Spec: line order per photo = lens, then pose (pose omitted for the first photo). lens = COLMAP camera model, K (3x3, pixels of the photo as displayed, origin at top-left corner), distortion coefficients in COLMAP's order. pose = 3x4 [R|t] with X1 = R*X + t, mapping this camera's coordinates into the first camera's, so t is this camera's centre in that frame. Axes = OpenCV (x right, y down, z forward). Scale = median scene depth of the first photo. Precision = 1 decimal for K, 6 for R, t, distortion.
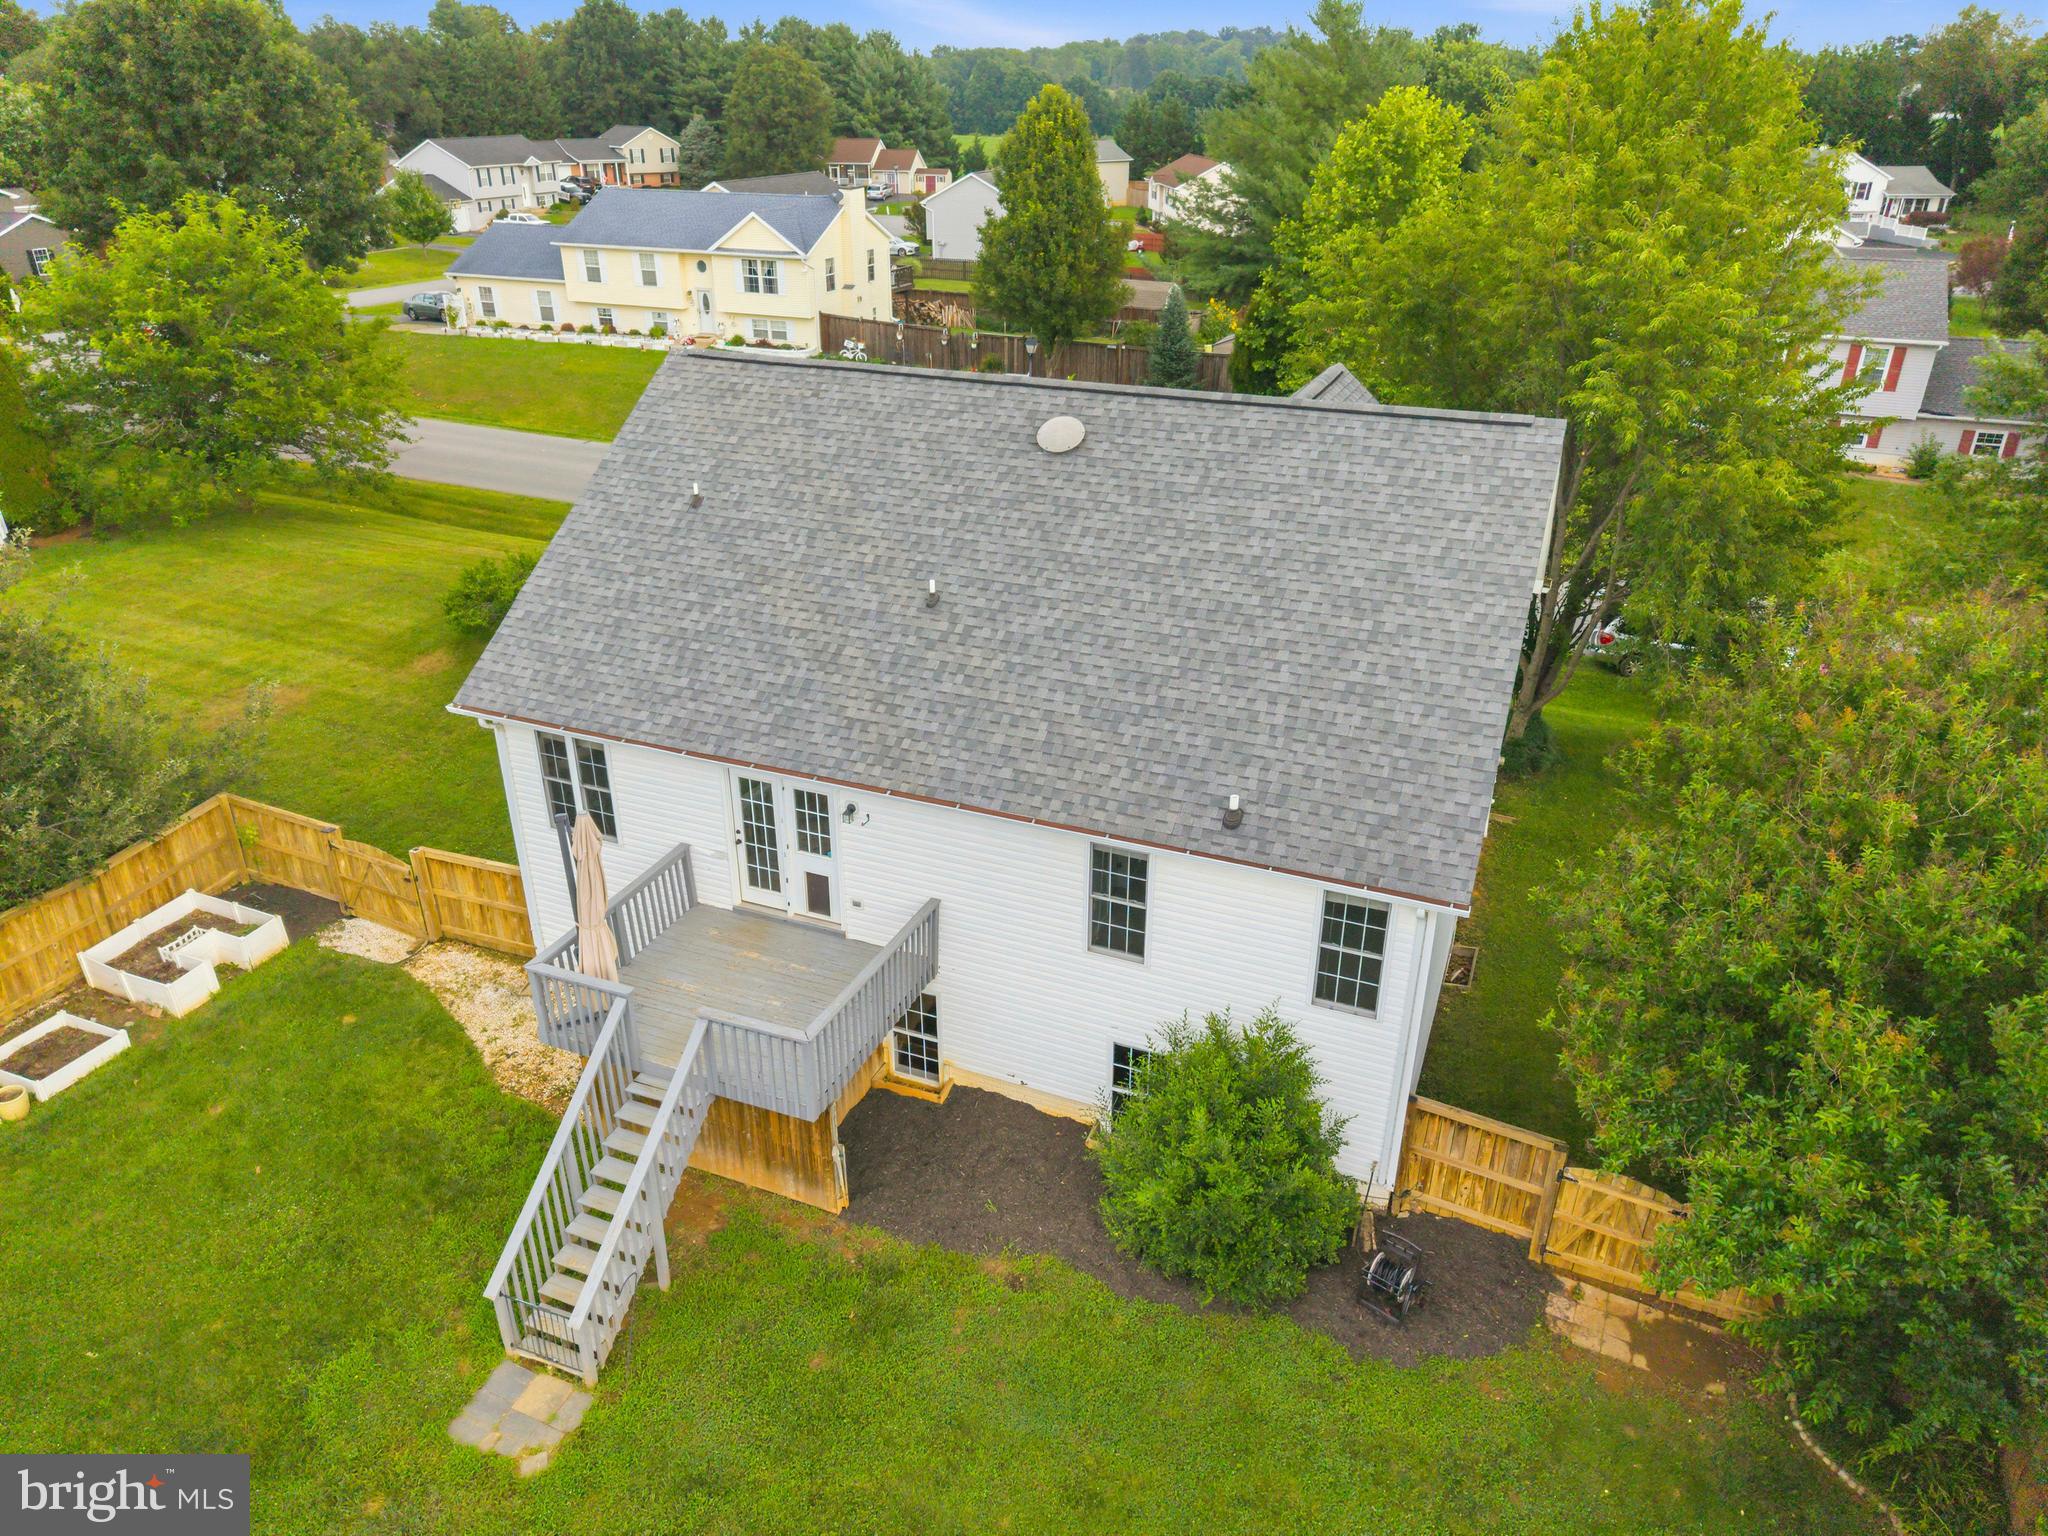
lens RADIAL K [[1374.3, 0, 1024.0], [0, 1374.3, 768.0], [0, 0, 1]] dist [0.009856, -0.004644]
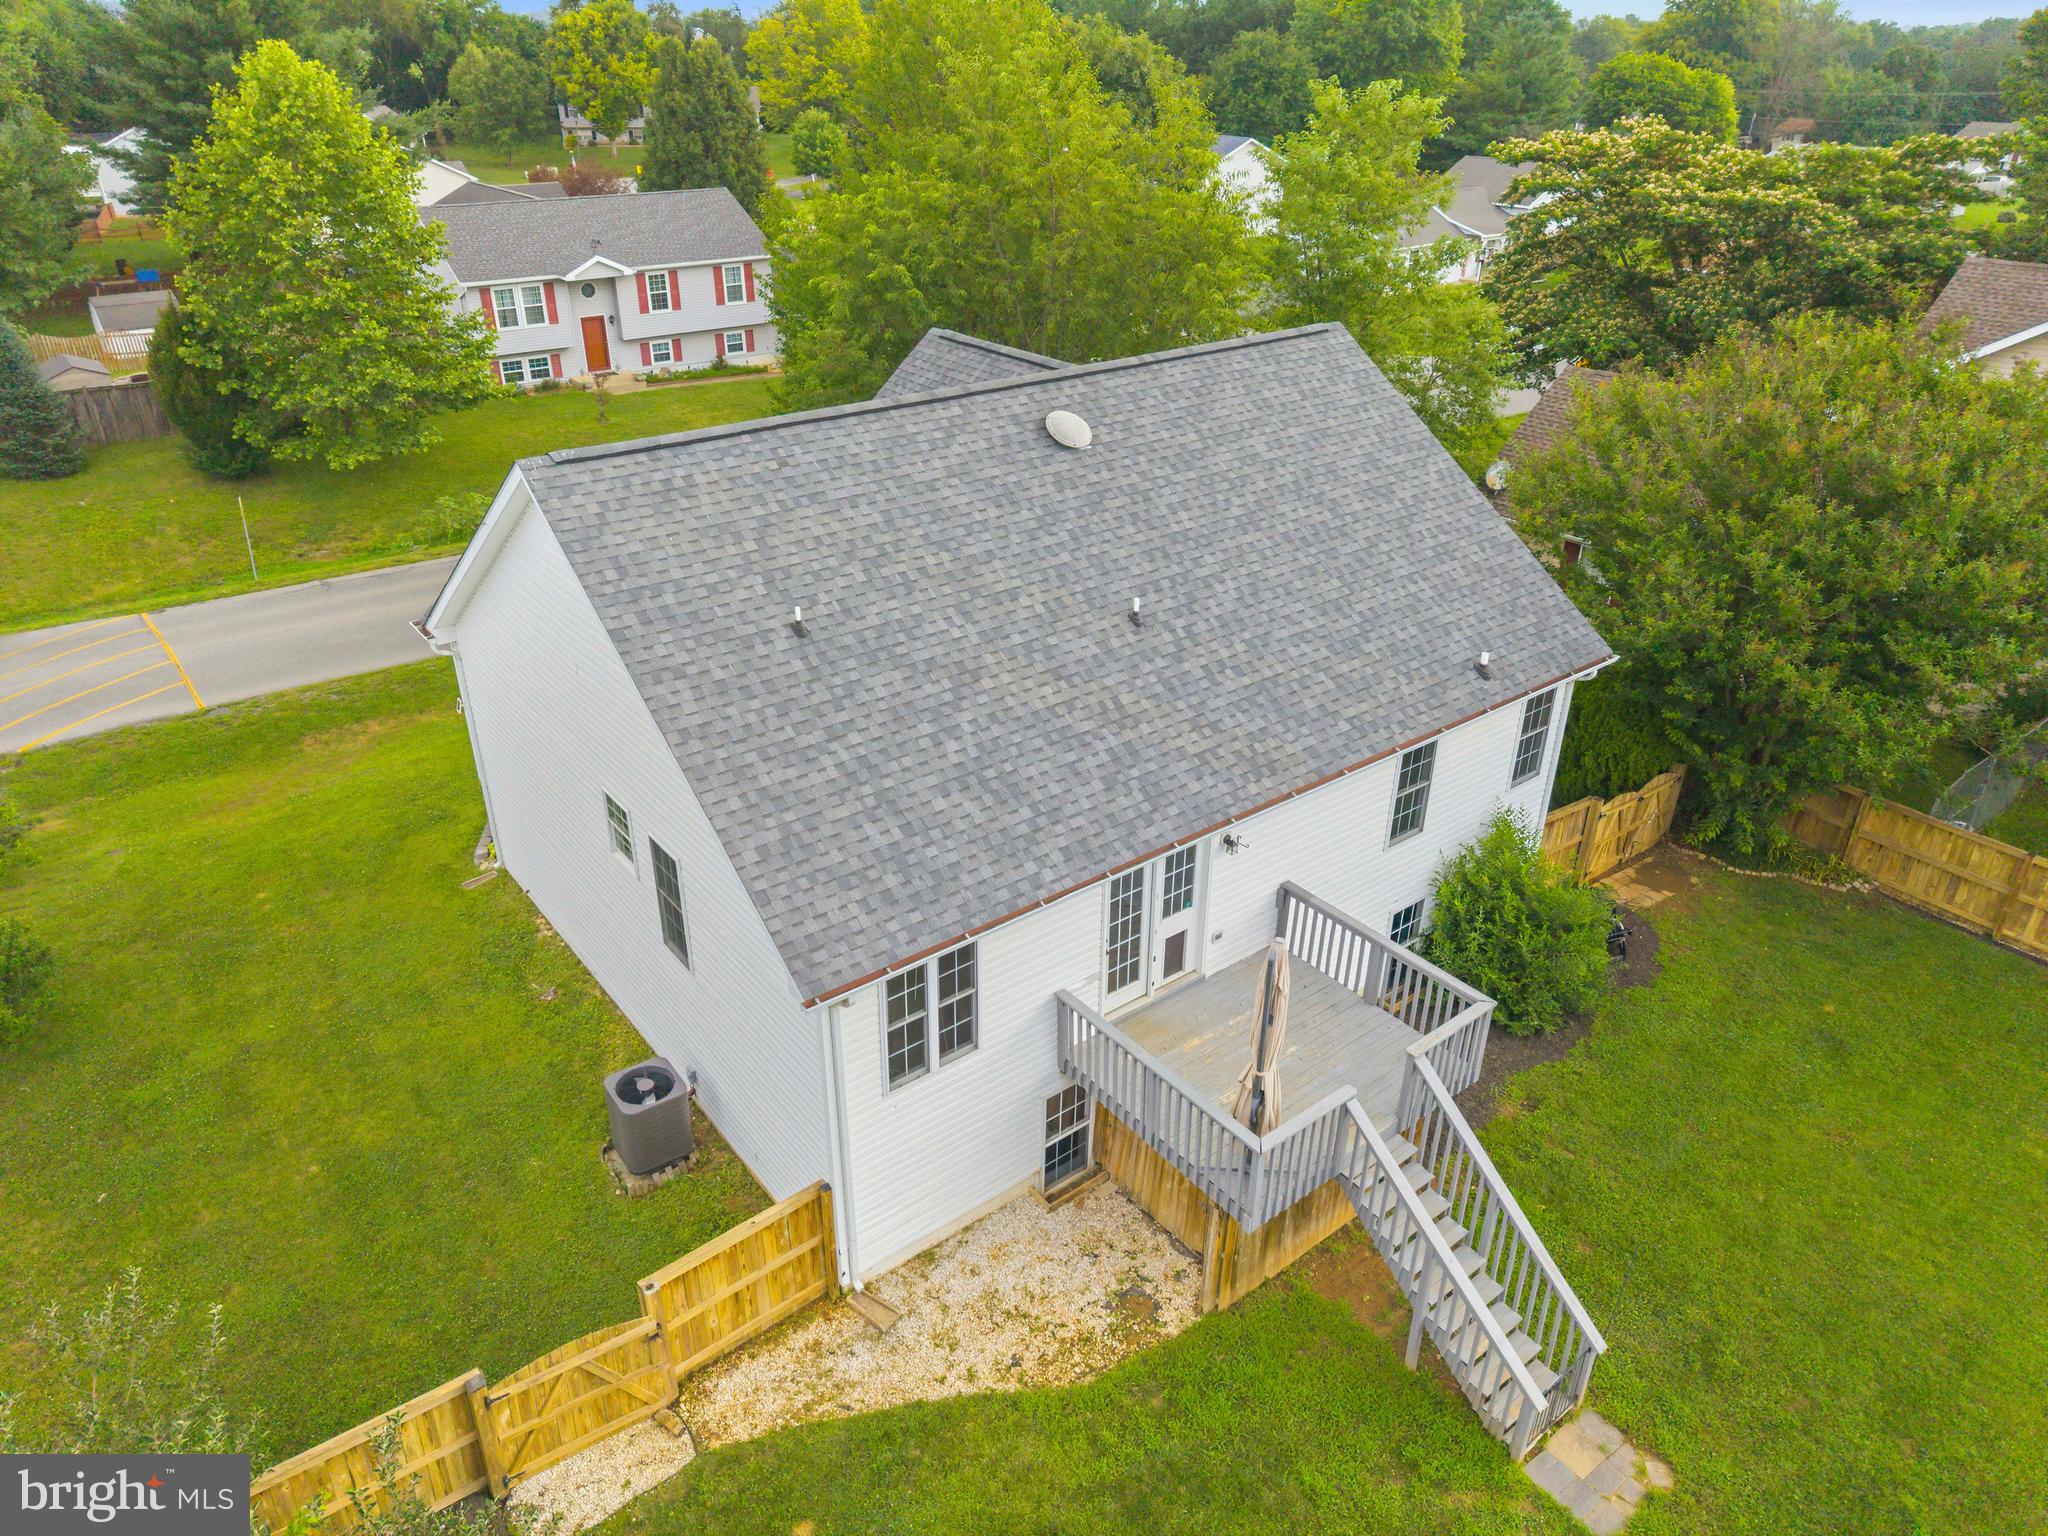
lens RADIAL K [[1374.3, 0, 1024.0], [0, 1374.3, 768.0], [0, 0, 1]] dist [0.009856, -0.004644]
pose [[0.499474, -0.412939, 0.761582, -0.830837], [0.384599, 0.893407, 0.232181, -0.267815], [-0.776279, 0.176935, 0.605049, 0.480843]]
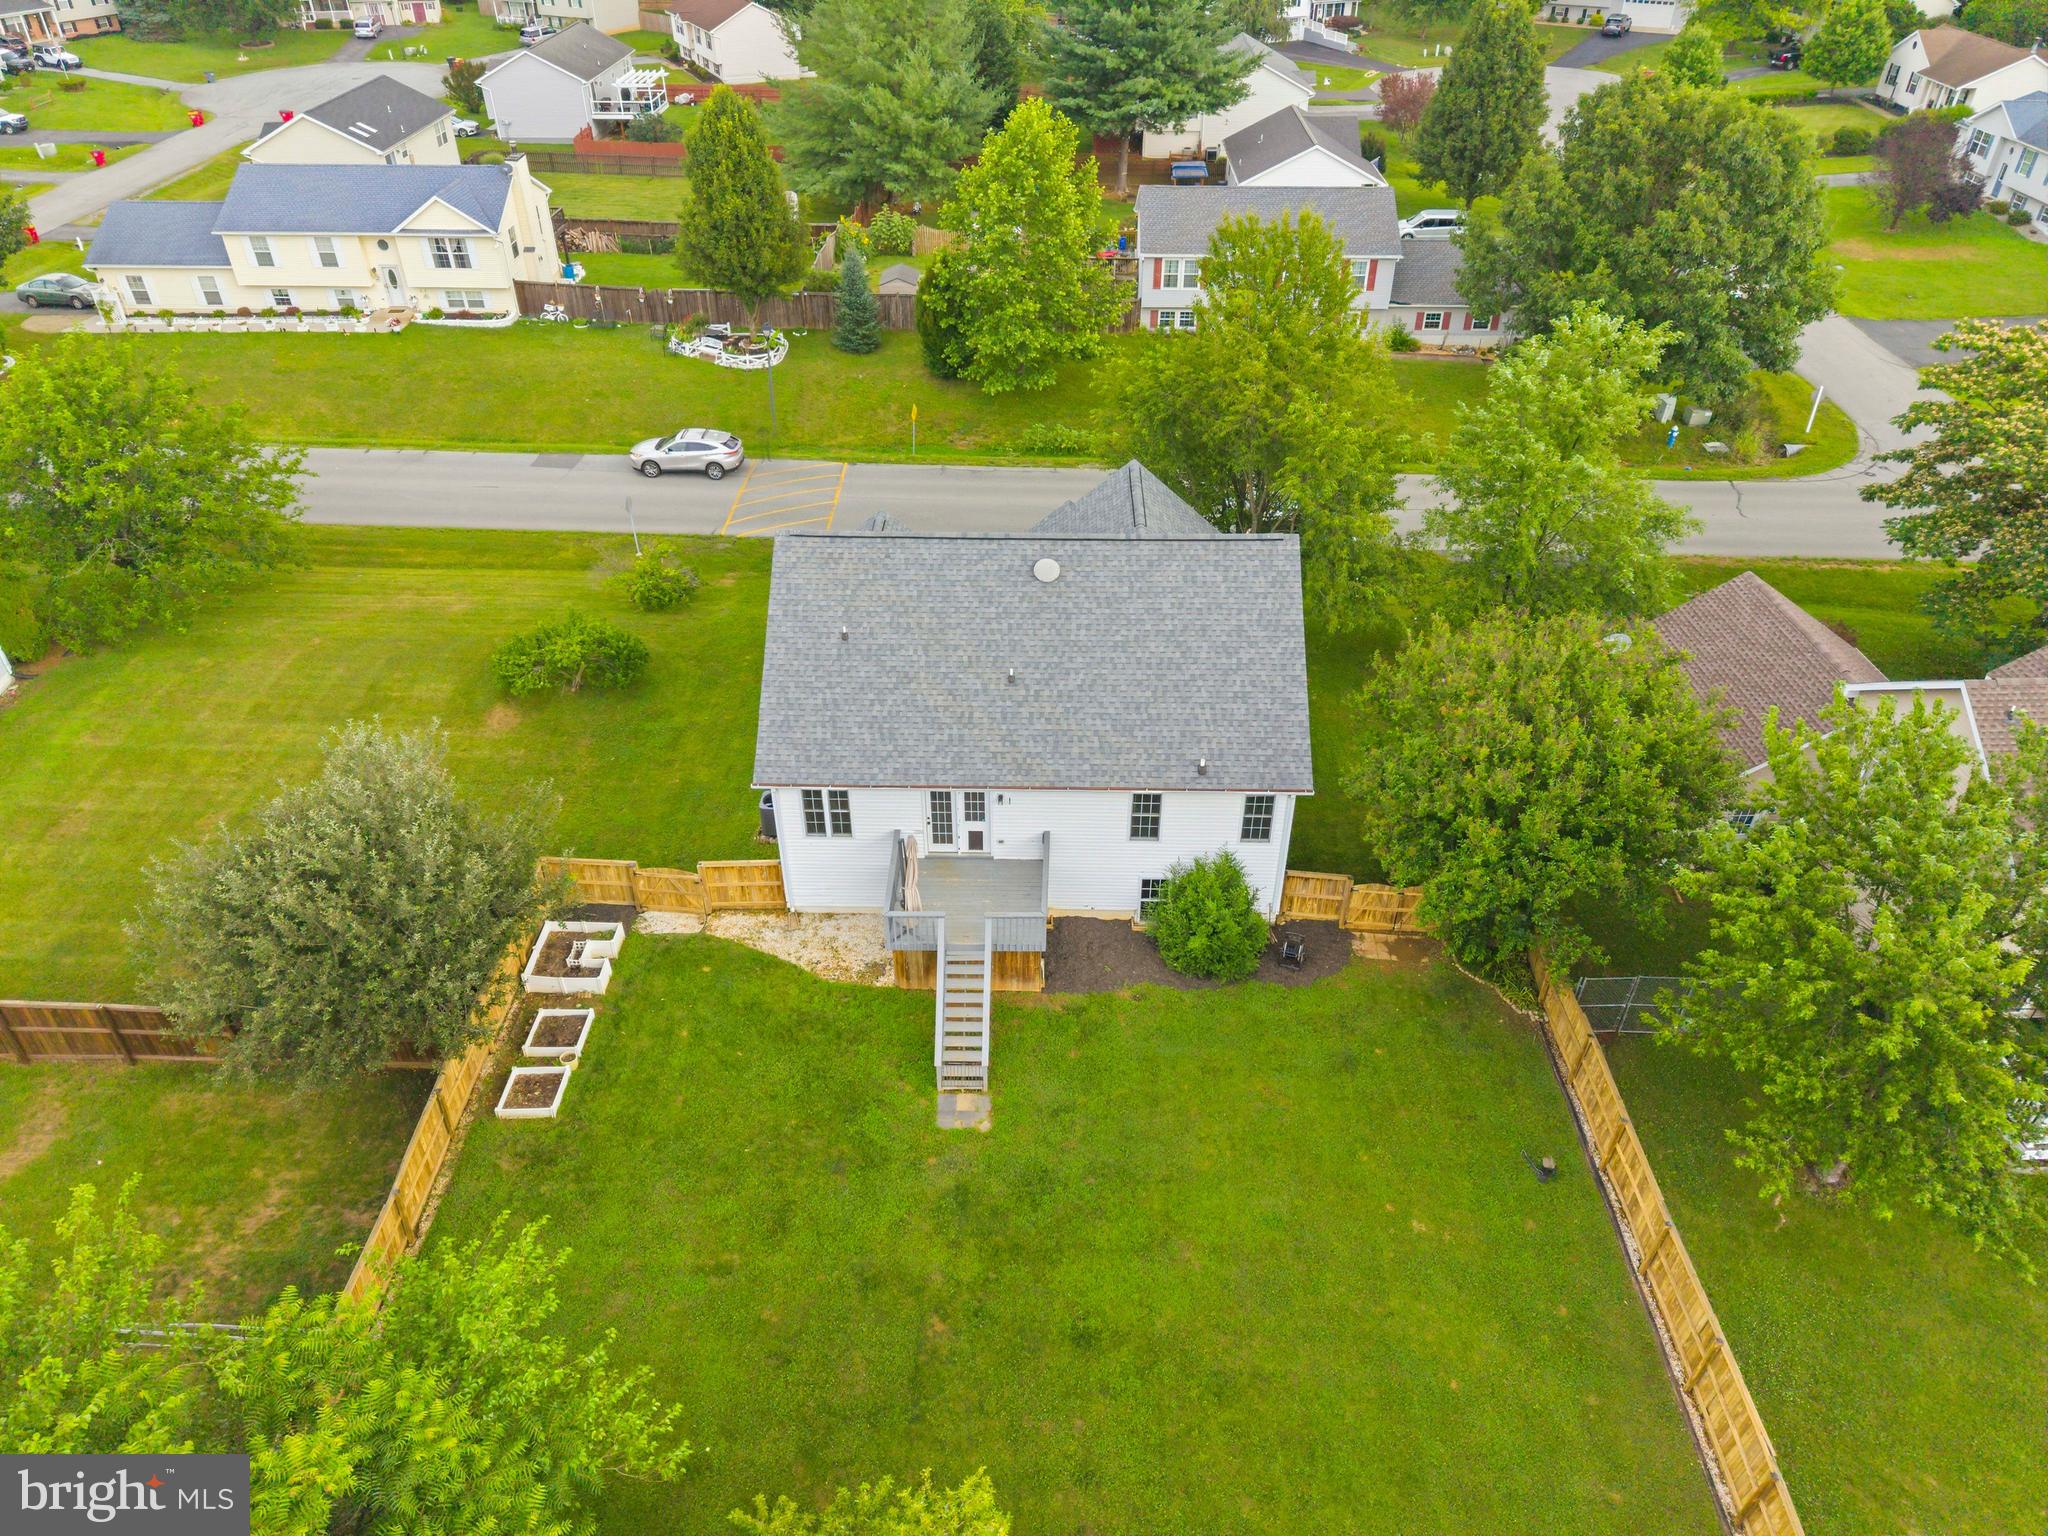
lens RADIAL K [[1371.9, 0, 1022.5], [0, 1371.9, 762.5], [0, 0, 1]] dist [0.034249, -0.026386]
pose [[0.932580, -0.216038, 0.289174, -0.594980], [0.165107, 0.967704, 0.190493, -0.350808], [-0.320988, -0.129906, 0.938132, -0.755487]]
